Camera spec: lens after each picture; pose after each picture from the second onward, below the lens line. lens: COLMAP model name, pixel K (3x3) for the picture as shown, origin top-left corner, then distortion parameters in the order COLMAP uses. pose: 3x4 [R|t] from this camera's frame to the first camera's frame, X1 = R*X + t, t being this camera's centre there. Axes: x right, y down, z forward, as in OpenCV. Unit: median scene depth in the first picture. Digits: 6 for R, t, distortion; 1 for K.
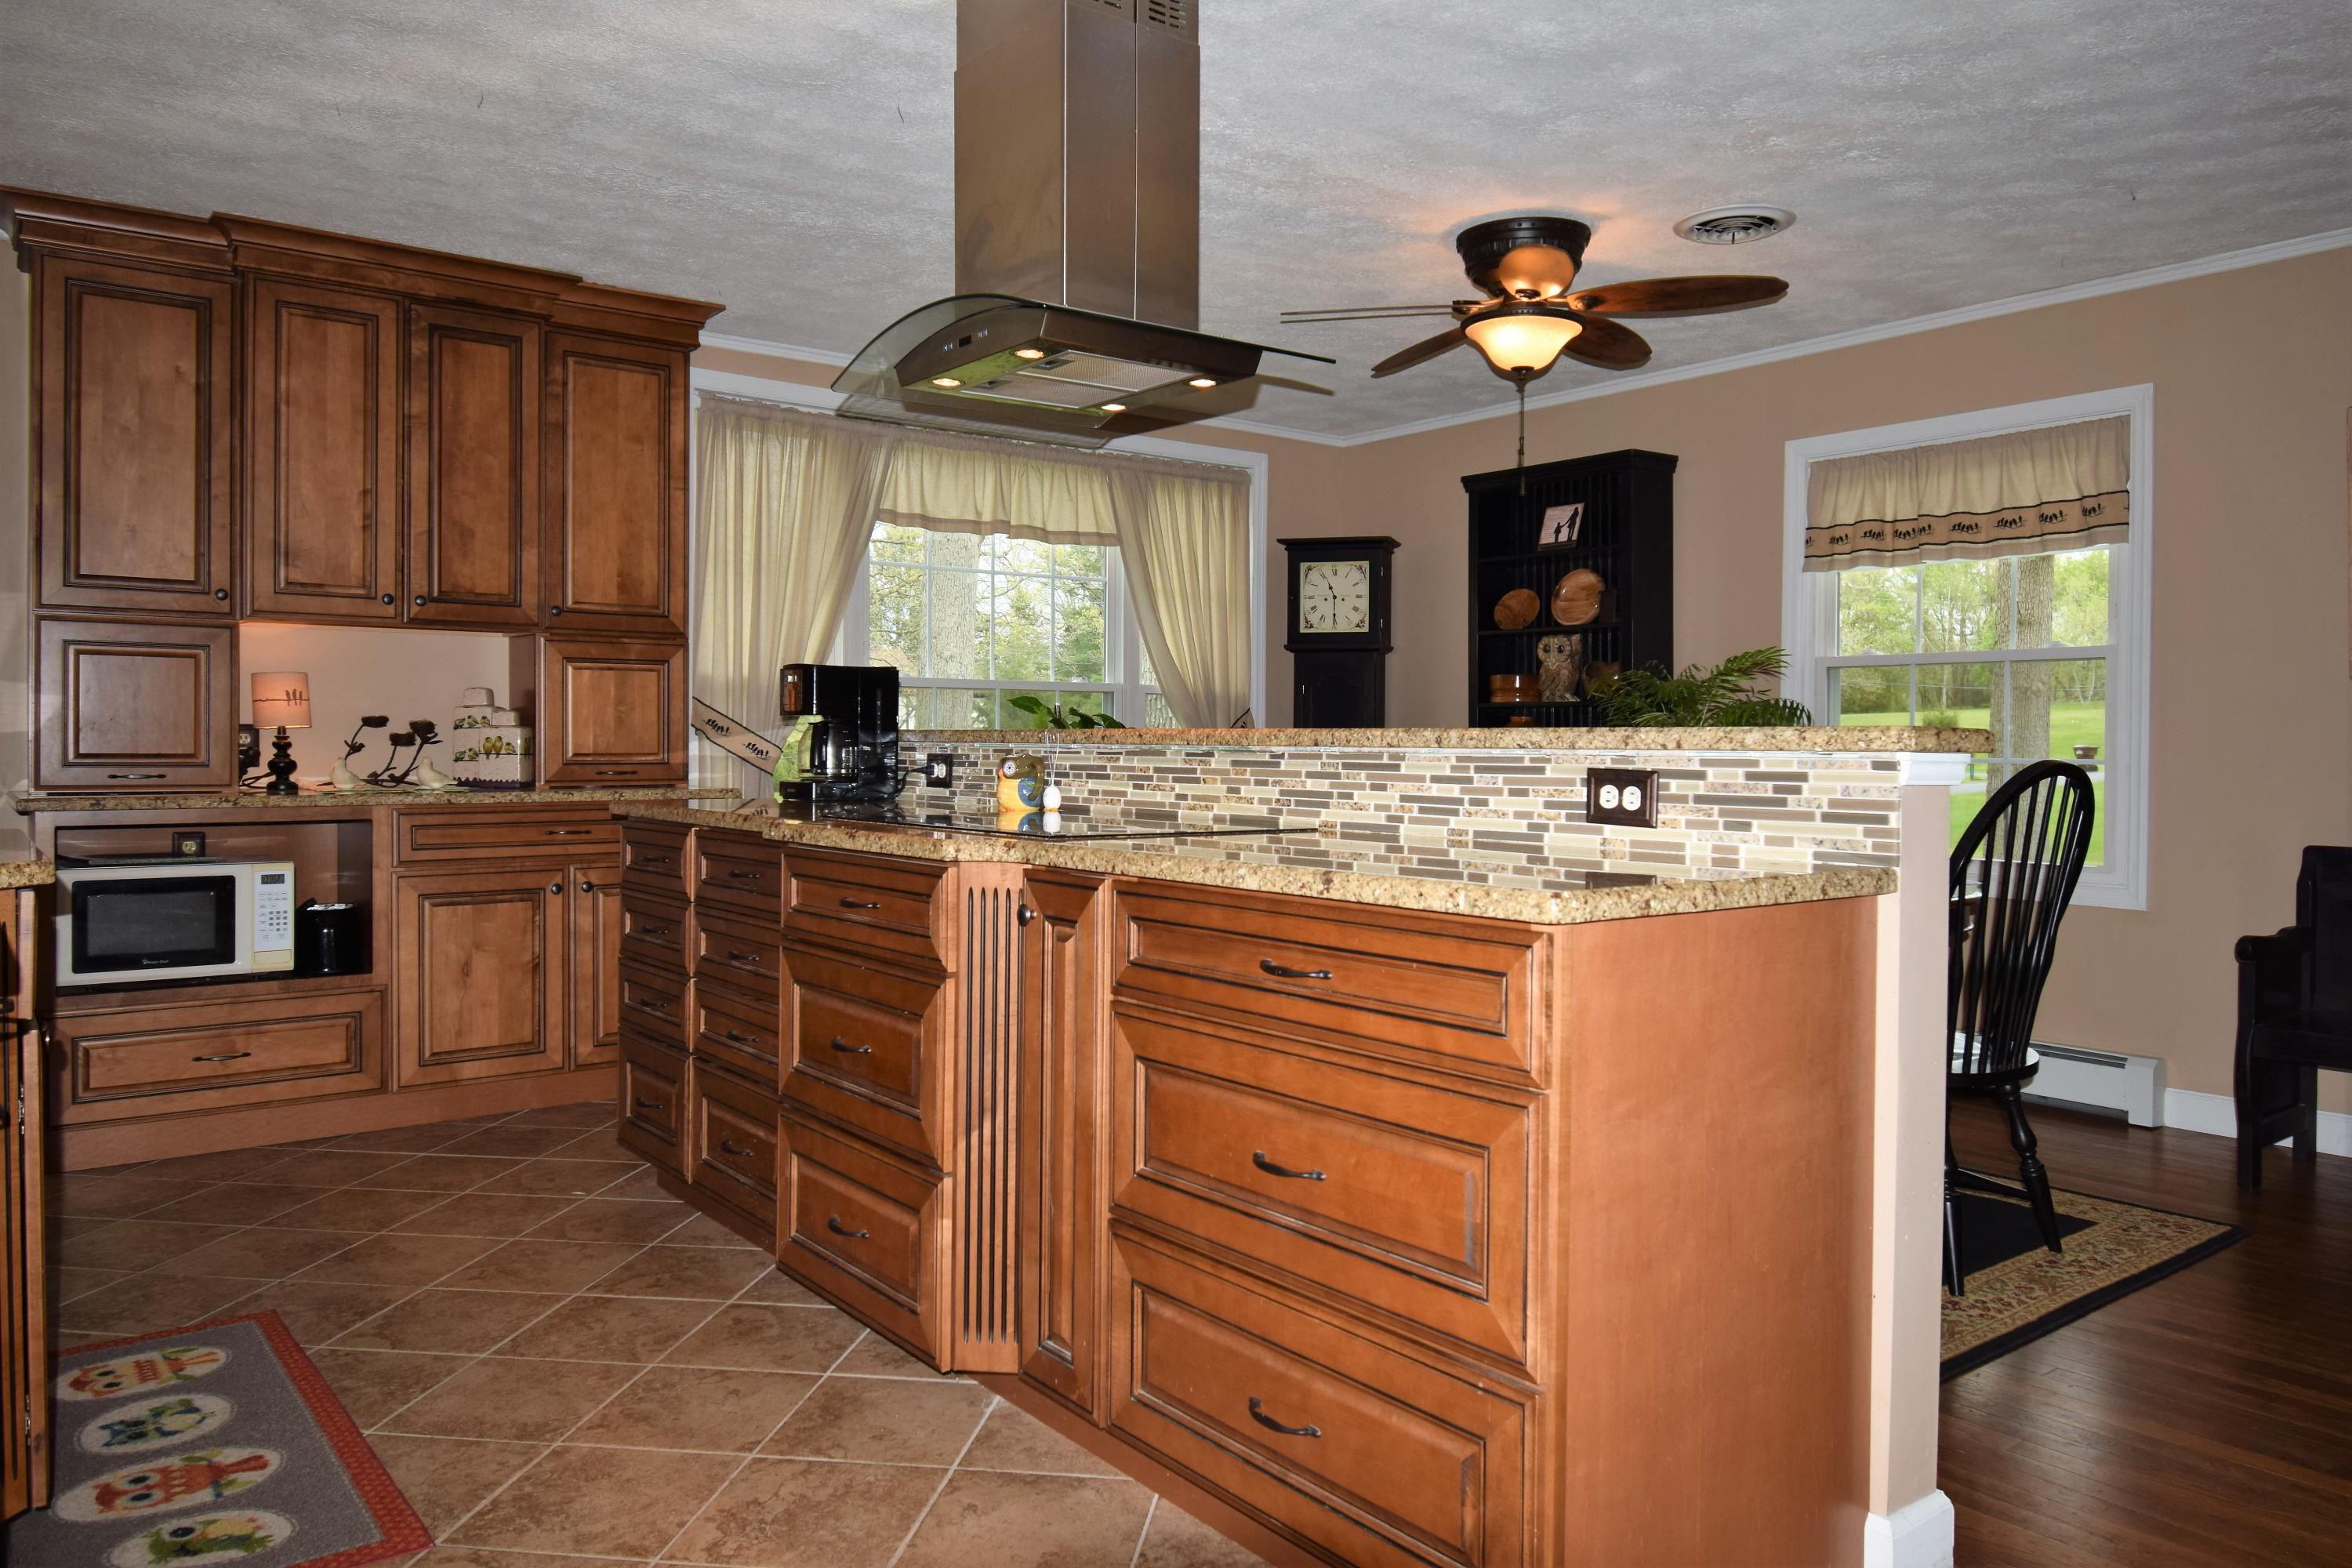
lens RADIAL K [[1568.3, 0, 1218.4], [0, 1568.3, 764.0], [0, 0, 1]] dist [0.011162, -0.027844]
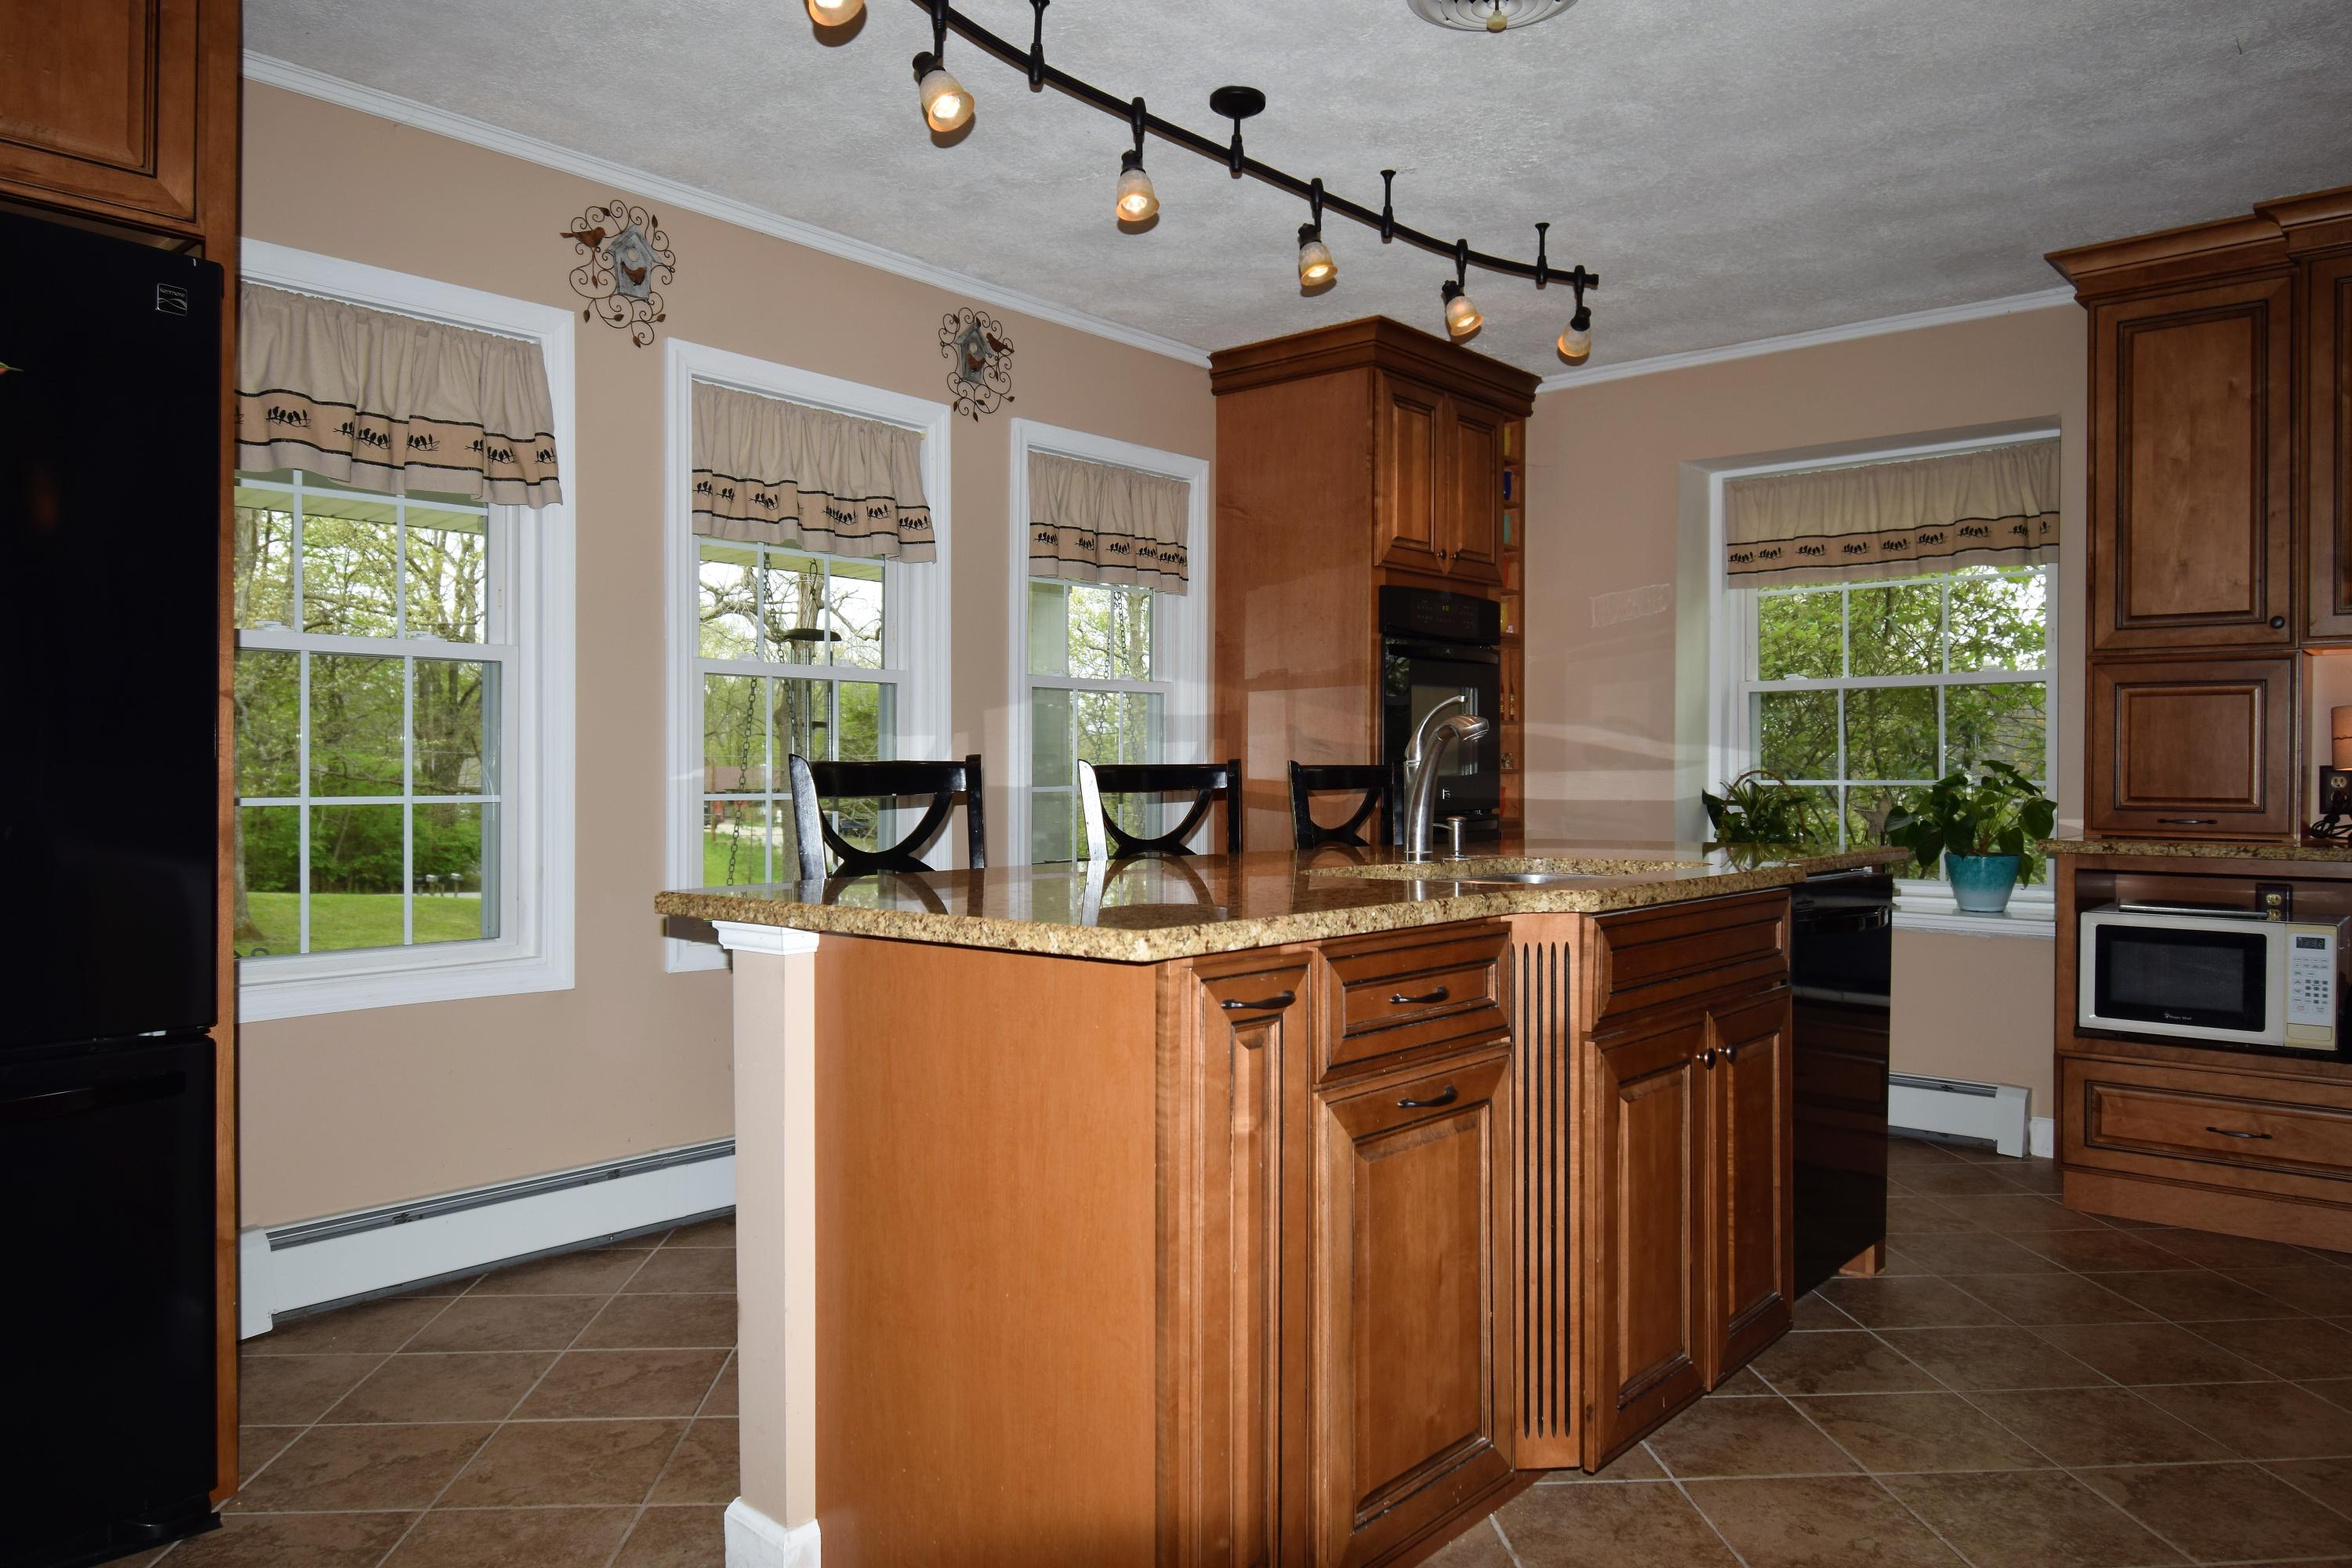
lens RADIAL K [[1568.3, 0, 1217.9], [0, 1568.3, 778.8], [0, 0, 1]] dist [0.011162, -0.027844]
pose [[0.177648, -0.000194, -0.984094, 0.152033], [-0.016994, 0.999850, -0.003265, -0.005015], [0.983947, 0.017303, 0.177618, 0.257380]]
